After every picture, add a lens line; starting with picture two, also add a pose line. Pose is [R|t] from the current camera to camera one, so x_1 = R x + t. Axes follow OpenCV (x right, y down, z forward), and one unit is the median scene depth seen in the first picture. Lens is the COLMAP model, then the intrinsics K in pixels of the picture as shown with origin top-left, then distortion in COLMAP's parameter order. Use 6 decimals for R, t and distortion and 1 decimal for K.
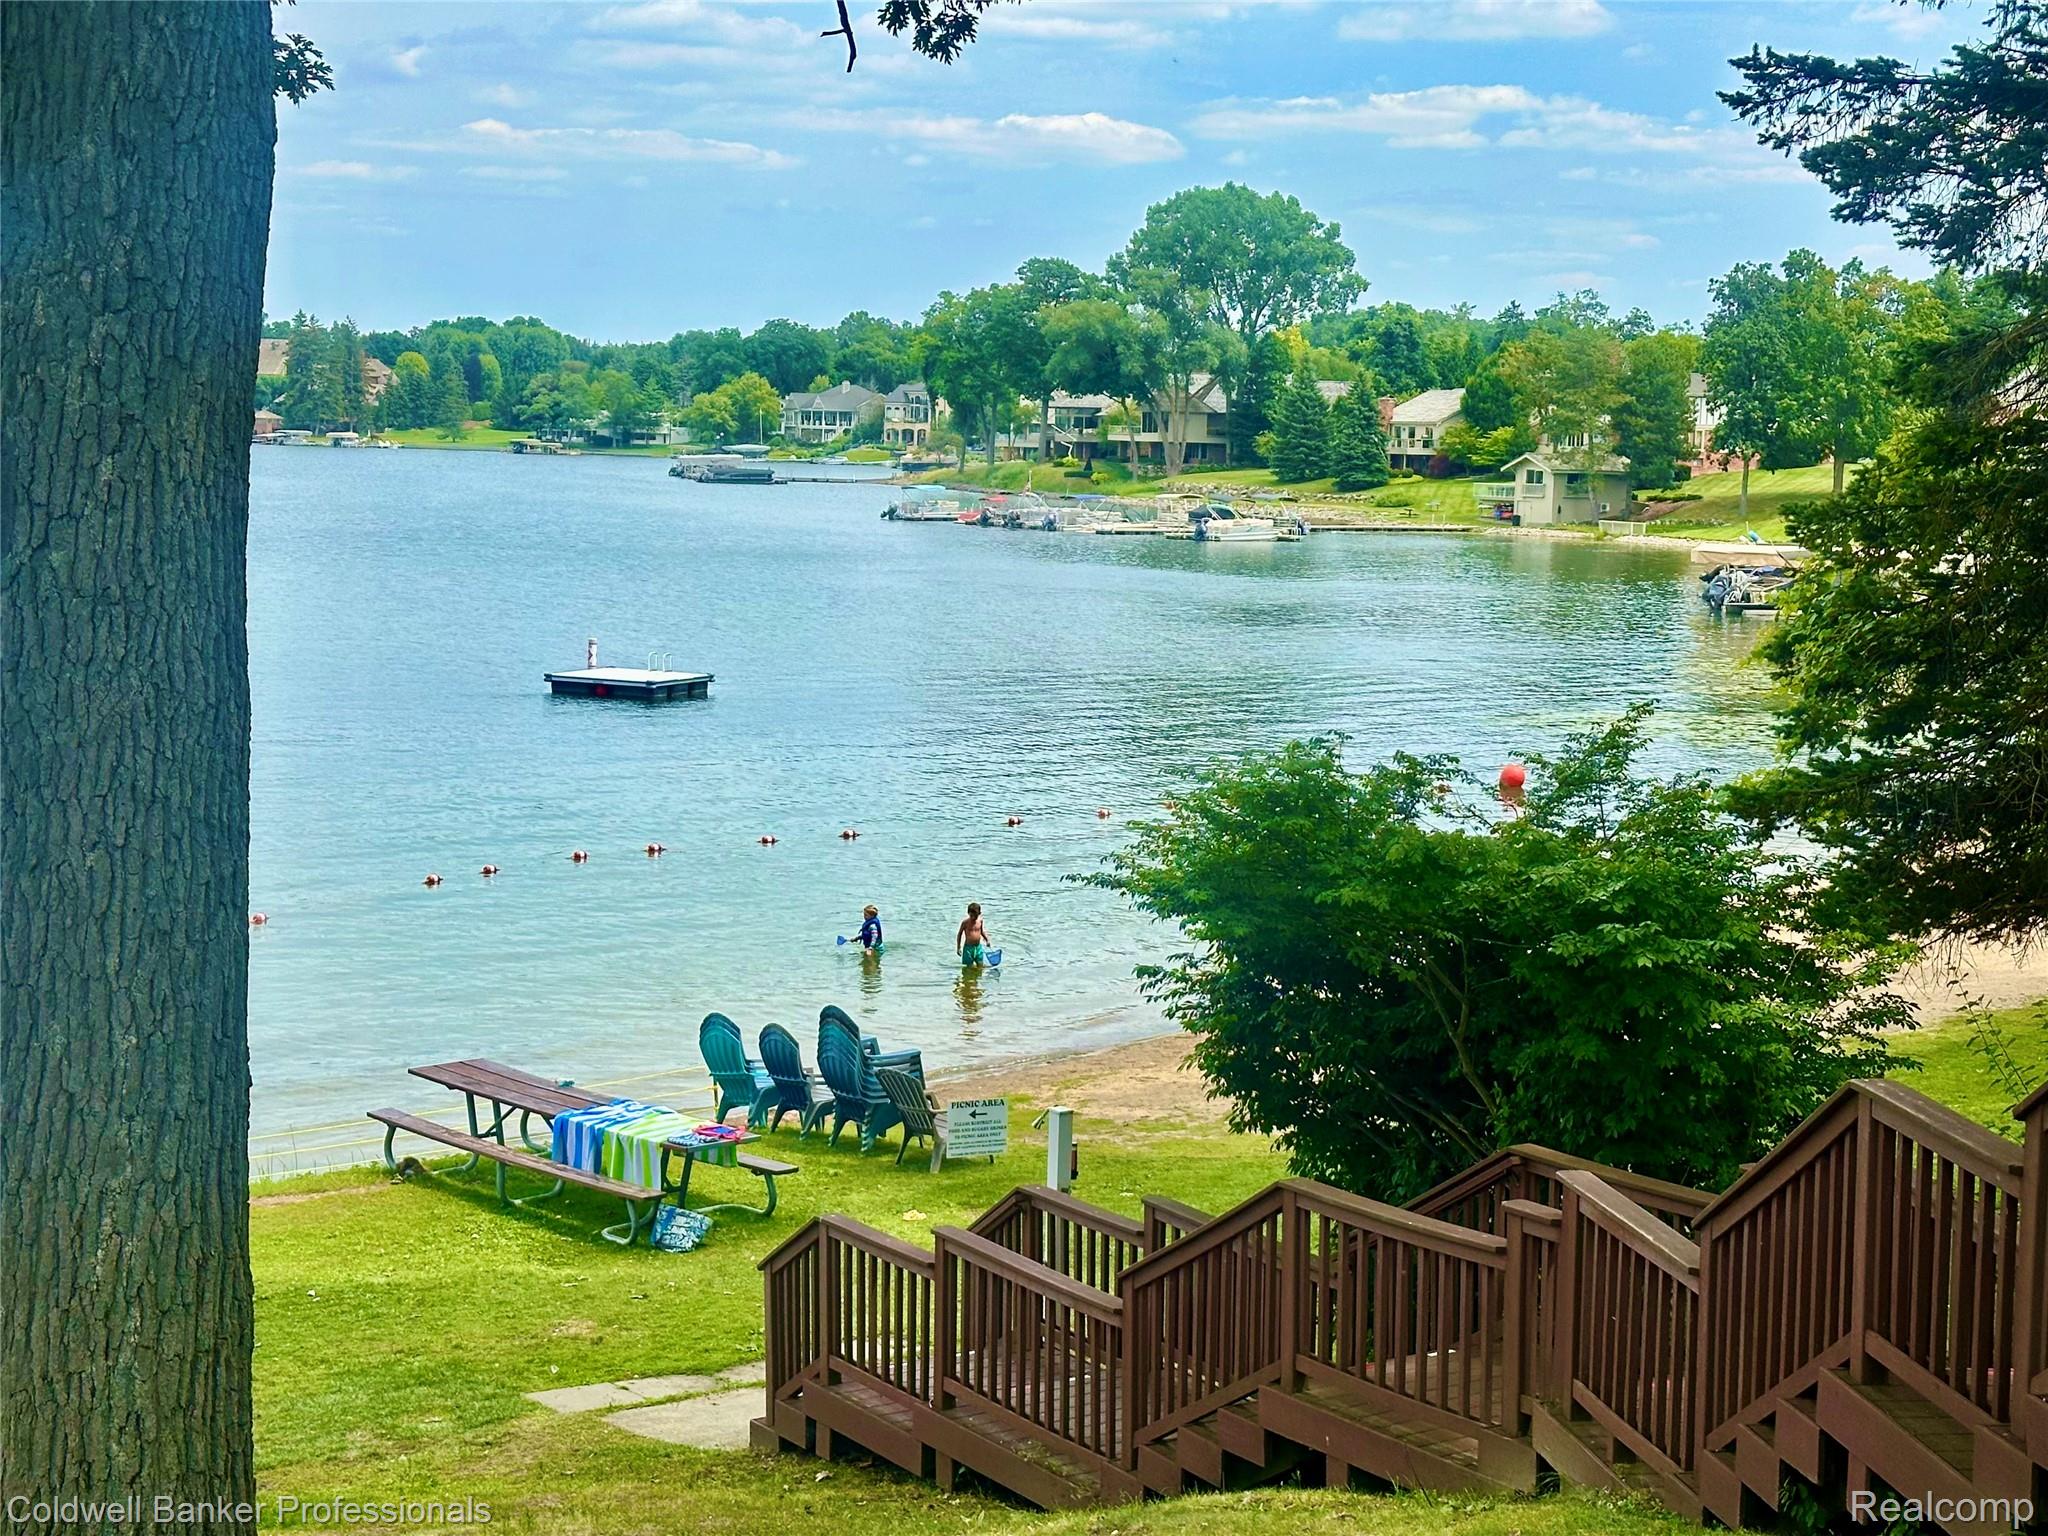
lens RADIAL K [[3096.9, 0, 1031.3], [0, 3096.9, 766.9], [0, 0, 1]] dist [0.101246, 0.000000]
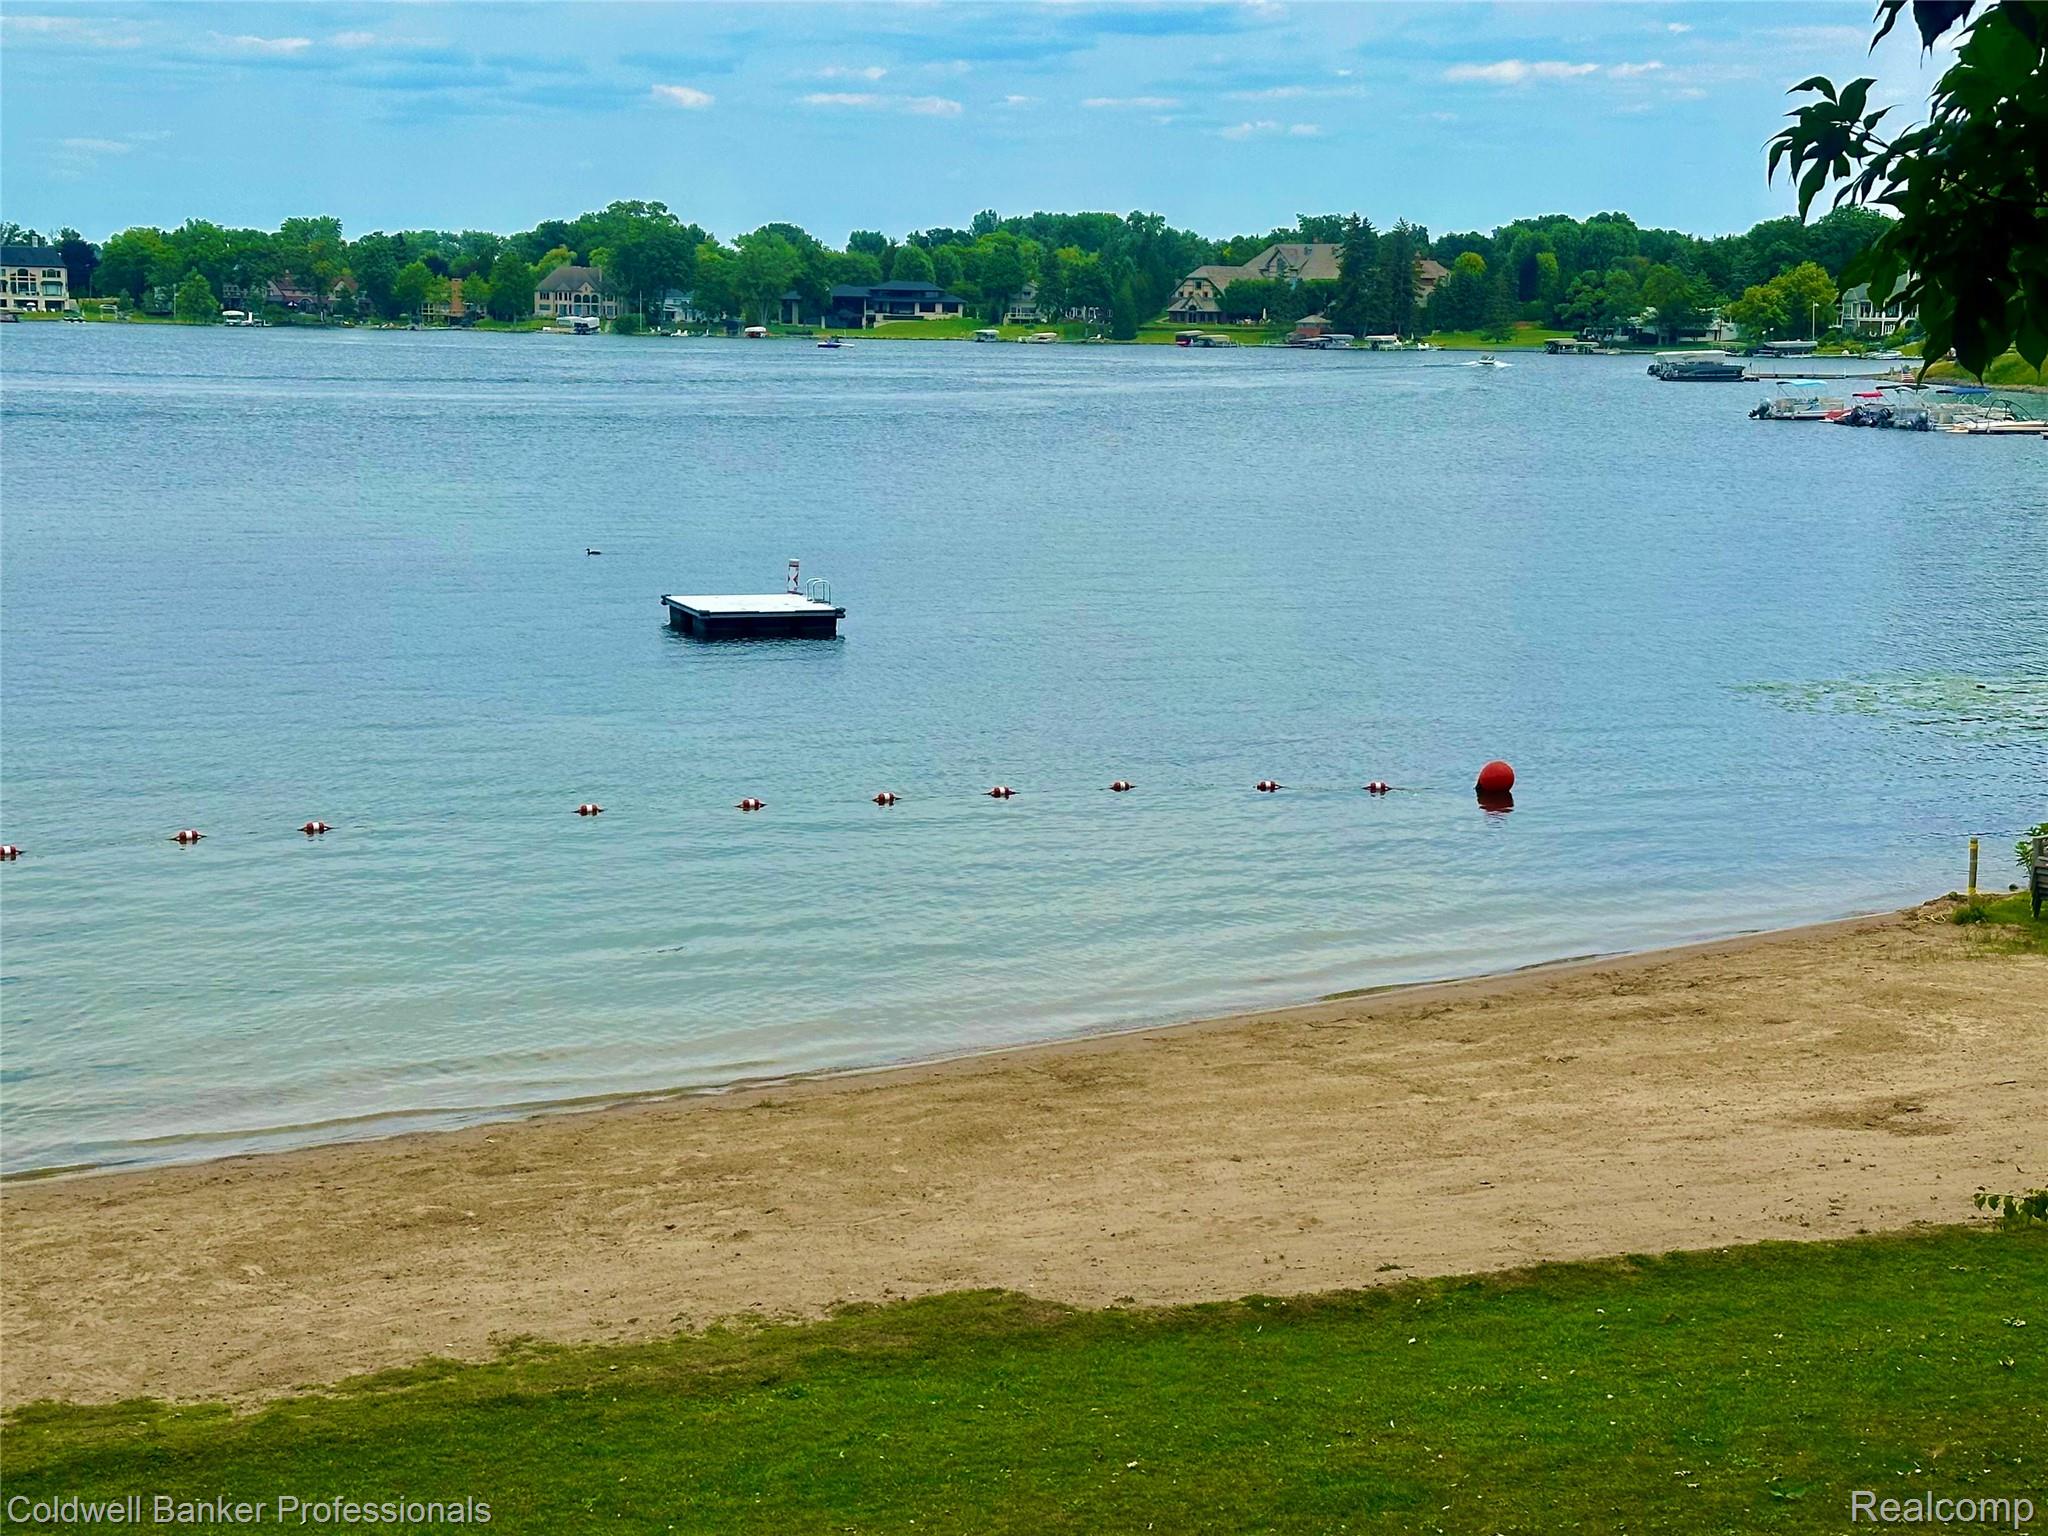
lens RADIAL K [[3096.9, 0, 1027.2], [0, 3096.9, 768.3], [0, 0, 1]] dist [0.101246, 0.000000]
pose [[0.932149, 0.037765, -0.360099, 0.702398], [-0.026426, 0.998989, 0.036363, -0.043612], [0.361108, -0.024380, 0.932205, 0.575639]]
